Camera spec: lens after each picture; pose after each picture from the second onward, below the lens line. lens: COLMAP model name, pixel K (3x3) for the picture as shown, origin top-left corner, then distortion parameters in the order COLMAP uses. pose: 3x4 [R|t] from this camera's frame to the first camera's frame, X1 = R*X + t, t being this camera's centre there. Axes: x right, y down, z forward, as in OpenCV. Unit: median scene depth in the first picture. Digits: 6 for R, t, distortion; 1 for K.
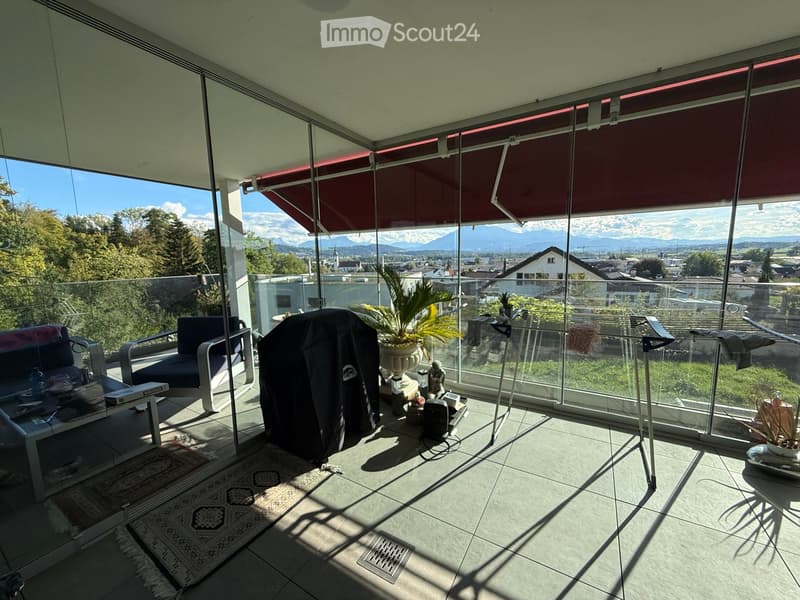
lens RADIAL K [[318.7, 0, 400.0], [0, 318.7, 300.0], [0, 0, 1]] dist [0.000797, -0.000110]
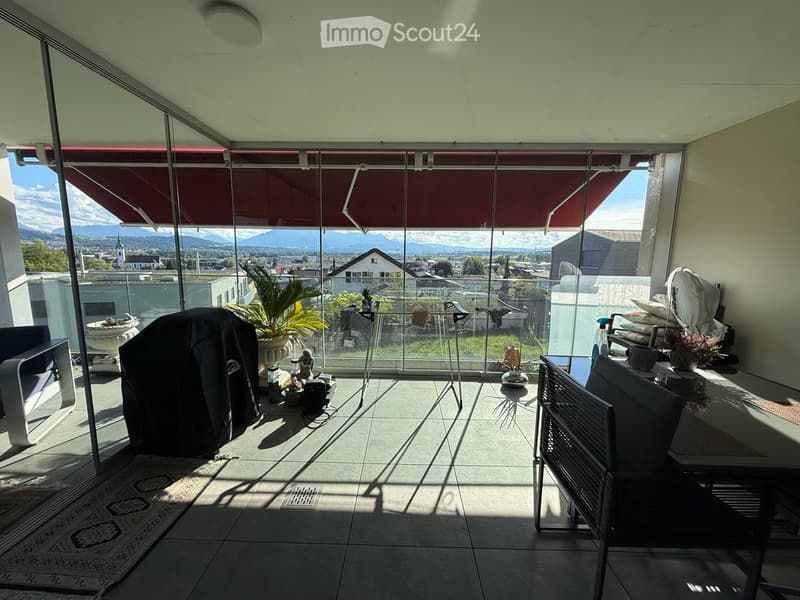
lens RADIAL K [[316.2, 0, 397.6], [0, 316.2, 298.8], [0, 0, 1]] dist [0.000190, -0.000101]
pose [[0.867495, -0.036562, 0.496100, -0.155460], [0.035512, 0.999302, 0.011549, 0.009308], [-0.496176, 0.007599, 0.868189, -0.137636]]
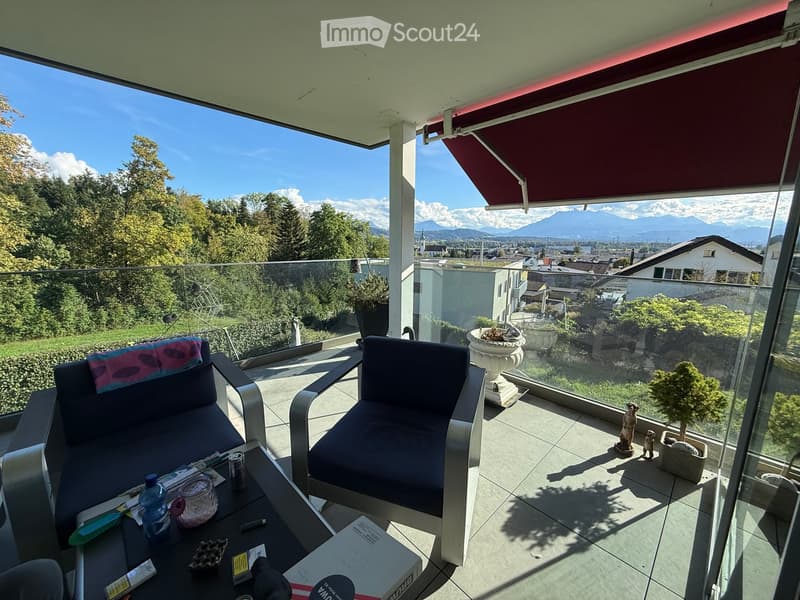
lens RADIAL K [[316.2, 0, 397.6], [0, 316.2, 298.8], [0, 0, 1]] dist [0.000190, -0.000101]
pose [[0.963610, 0.076964, -0.255992, -0.557651], [-0.065274, 0.996412, 0.053867, -0.057178], [0.259219, -0.035197, 0.965177, 0.521665]]
